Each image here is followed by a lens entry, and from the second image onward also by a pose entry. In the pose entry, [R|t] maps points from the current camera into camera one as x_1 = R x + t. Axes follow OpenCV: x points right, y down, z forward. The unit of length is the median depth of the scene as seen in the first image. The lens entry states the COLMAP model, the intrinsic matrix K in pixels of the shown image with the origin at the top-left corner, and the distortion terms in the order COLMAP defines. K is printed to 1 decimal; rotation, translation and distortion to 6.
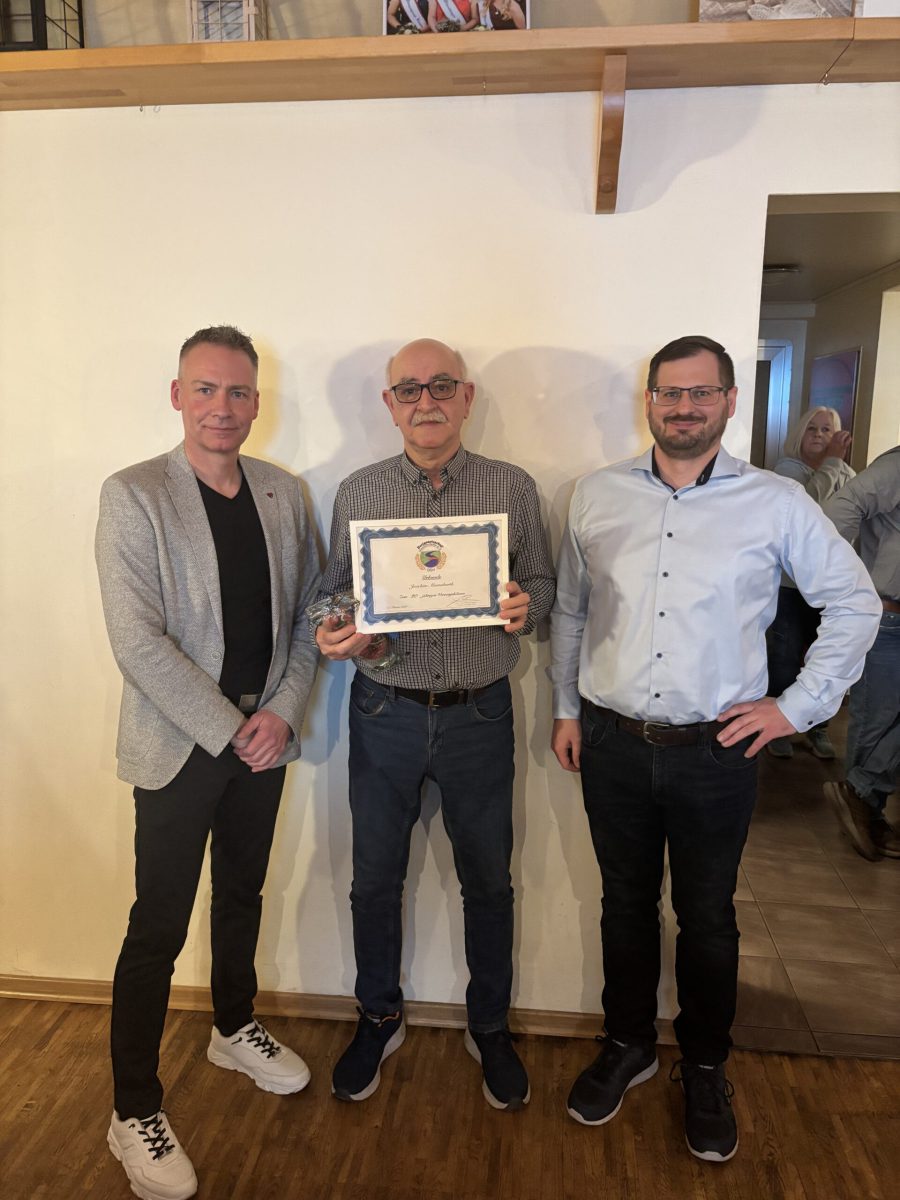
lens RADIAL K [[922.7, 0, 453.5], [0, 922.7, 594.8], [0, 0, 1]] dist [0.085418, -0.092640]
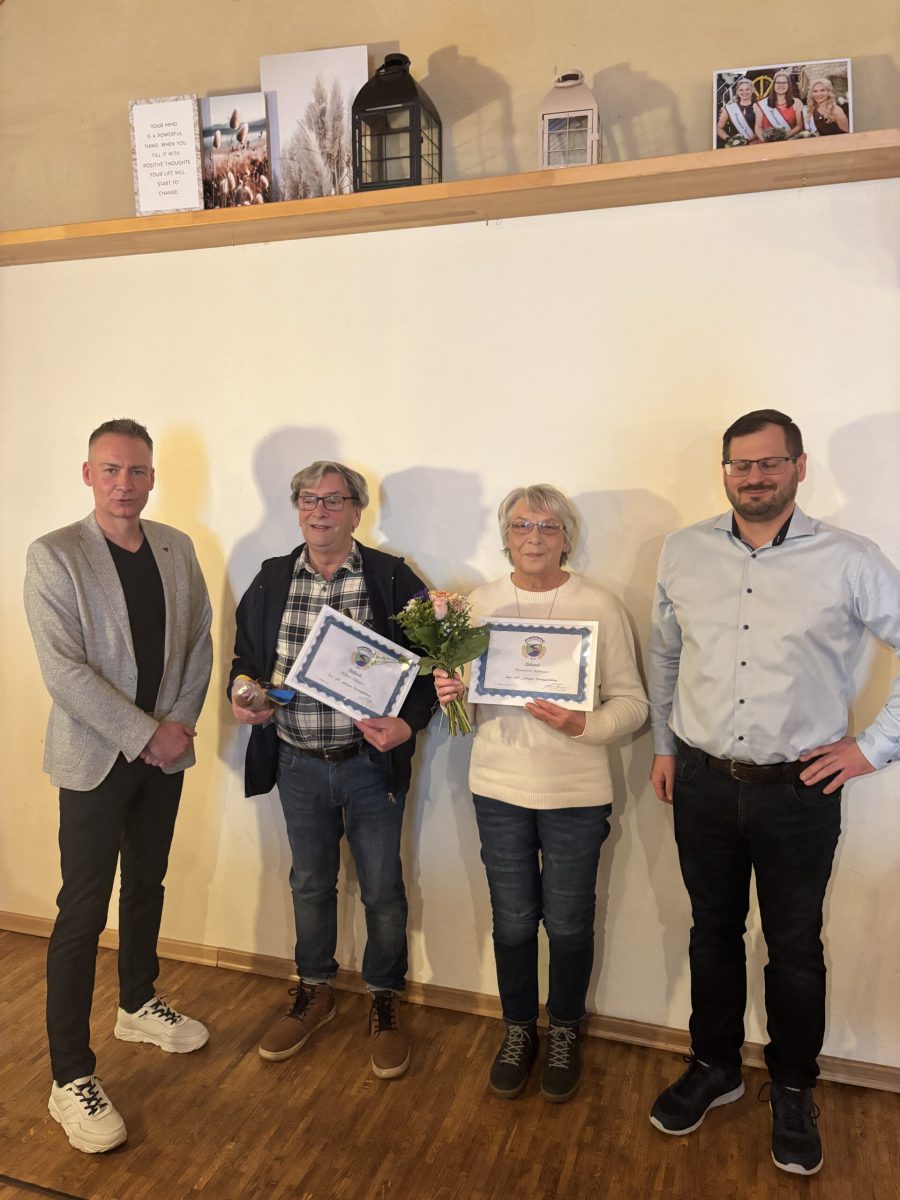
lens RADIAL K [[922.7, 0, 454.1], [0, 922.7, 592.8], [0, 0, 1]] dist [0.085418, -0.092640]
pose [[0.977834, 0.013632, -0.208936, -0.127494], [-0.023583, 0.998699, -0.045213, -0.003513], [0.208048, 0.049138, 0.976884, -0.128886]]
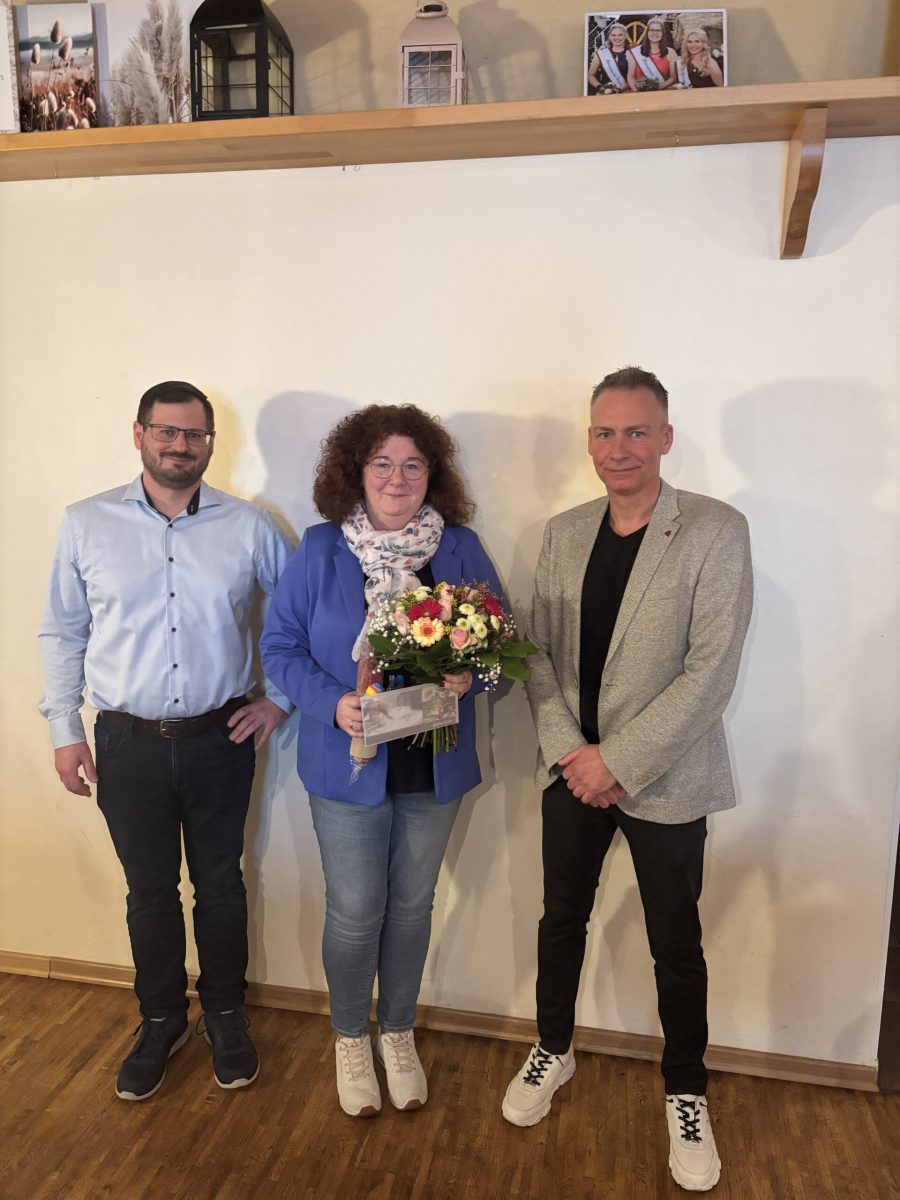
lens RADIAL K [[922.7, 0, 440.5], [0, 922.7, 607.8], [0, 0, 1]] dist [0.085418, -0.092640]
pose [[0.995577, 0.023881, -0.090863, -0.117497], [-0.025338, 0.999568, -0.014913, -0.002189], [0.090468, 0.017149, 0.995752, -0.047428]]
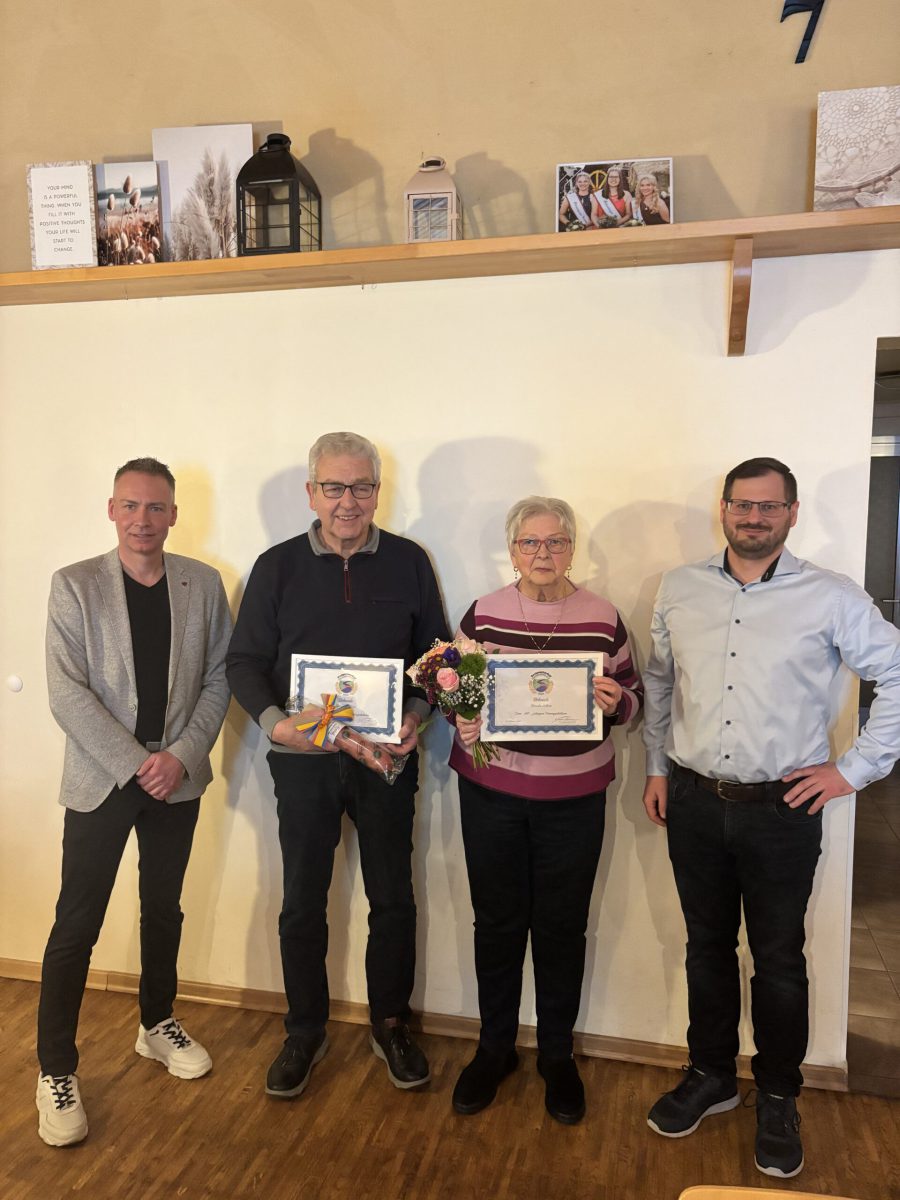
lens RADIAL K [[922.7, 0, 454.5], [0, 922.7, 606.3], [0, 0, 1]] dist [0.085418, -0.092640]
pose [[0.991391, 0.008223, -0.130680, -0.038259], [-0.018785, 0.996634, -0.079799, 0.018423], [0.129584, 0.081567, 0.988208, -0.219968]]
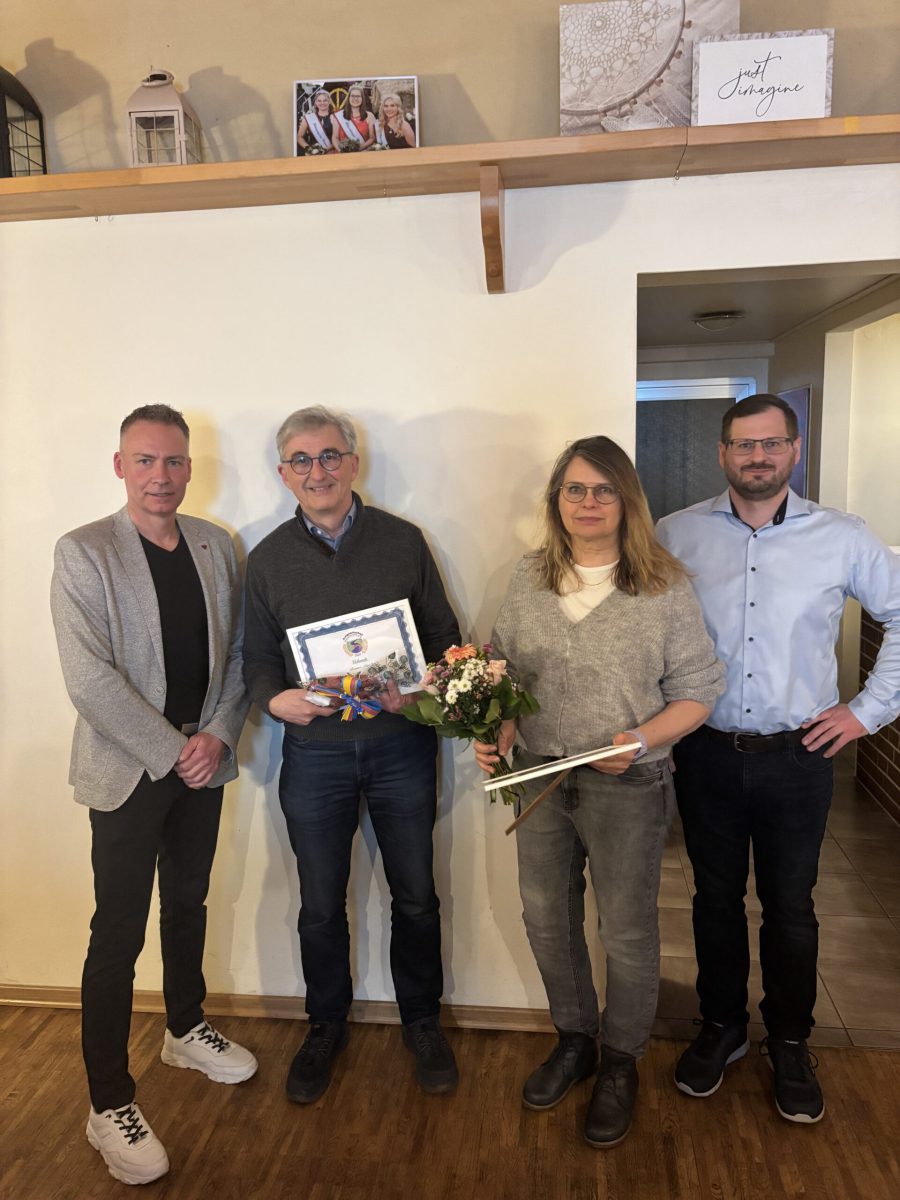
lens RADIAL K [[922.7, 0, 447.0], [0, 922.7, 601.1], [0, 0, 1]] dist [0.085418, -0.092640]
pose [[0.999186, -0.028212, -0.028821, 0.125482], [0.027266, 0.999094, -0.032685, 0.004594], [0.029717, 0.031873, 0.999050, -0.136121]]
